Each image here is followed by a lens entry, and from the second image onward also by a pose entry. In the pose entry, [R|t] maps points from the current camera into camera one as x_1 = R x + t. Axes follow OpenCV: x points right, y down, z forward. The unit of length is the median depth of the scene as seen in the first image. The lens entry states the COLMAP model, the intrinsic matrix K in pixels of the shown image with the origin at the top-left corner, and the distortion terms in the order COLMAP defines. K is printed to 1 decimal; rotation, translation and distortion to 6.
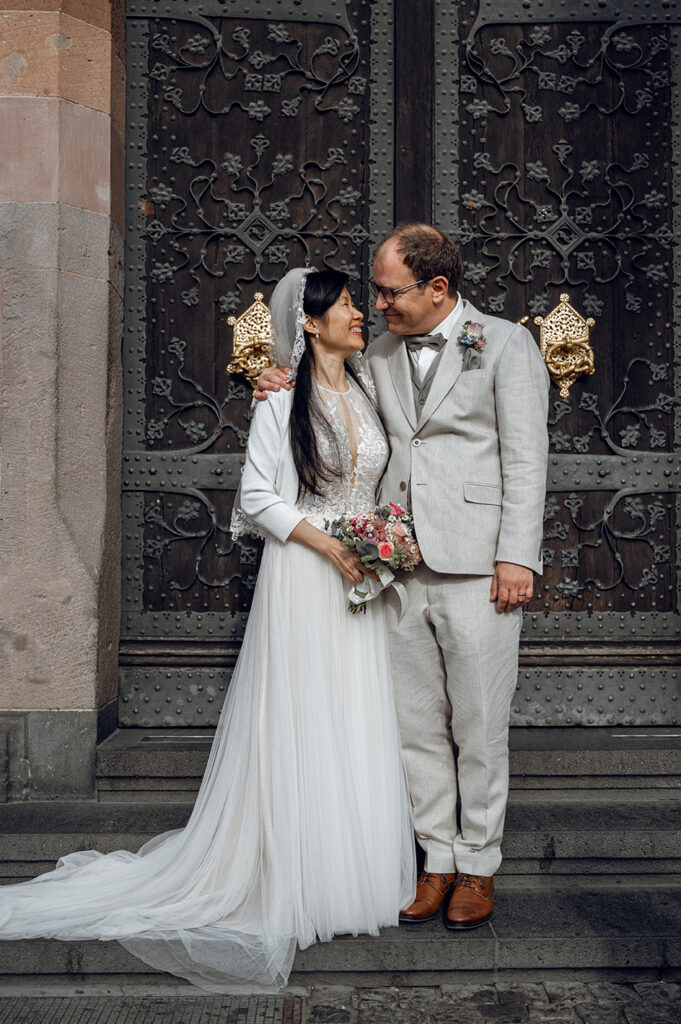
lens RADIAL K [[1036.0, 0, 342.2], [0, 1036.0, 514.9], [0, 0, 1]] dist [-0.001932, 0.000000]
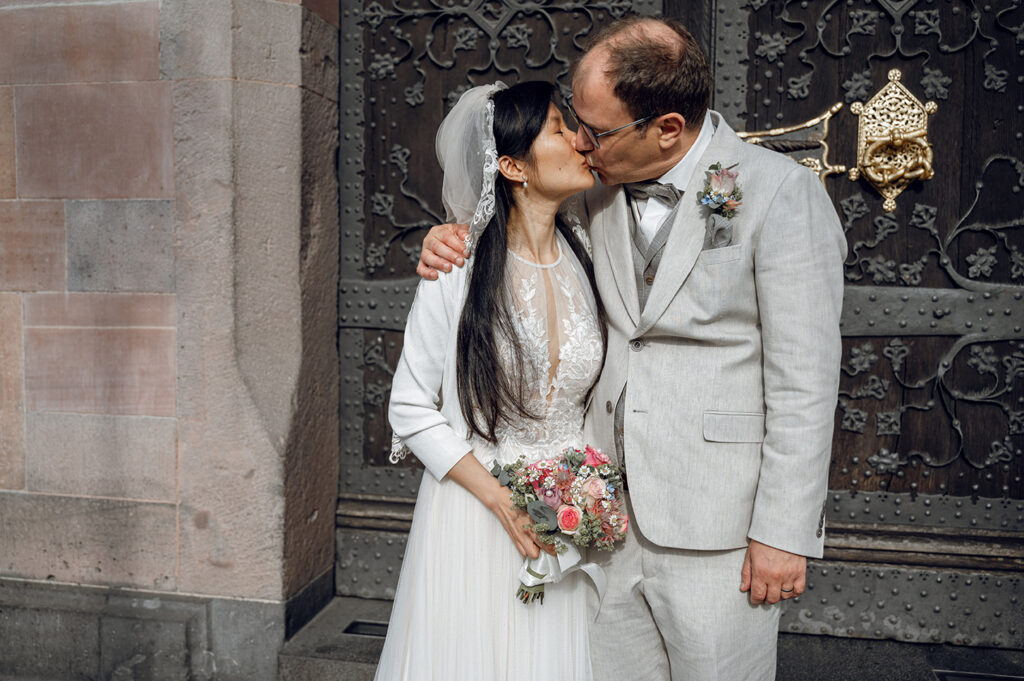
lens RADIAL K [[973.0, 0, 478.2], [0, 973.0, 347.3], [0, 0, 1]] dist [-0.002661, 0.000000]
pose [[0.973961, 0.016731, -0.226099, 0.085844], [0.006454, 0.994823, 0.101414, -0.089370], [0.226625, -0.100232, 0.968811, 0.239627]]
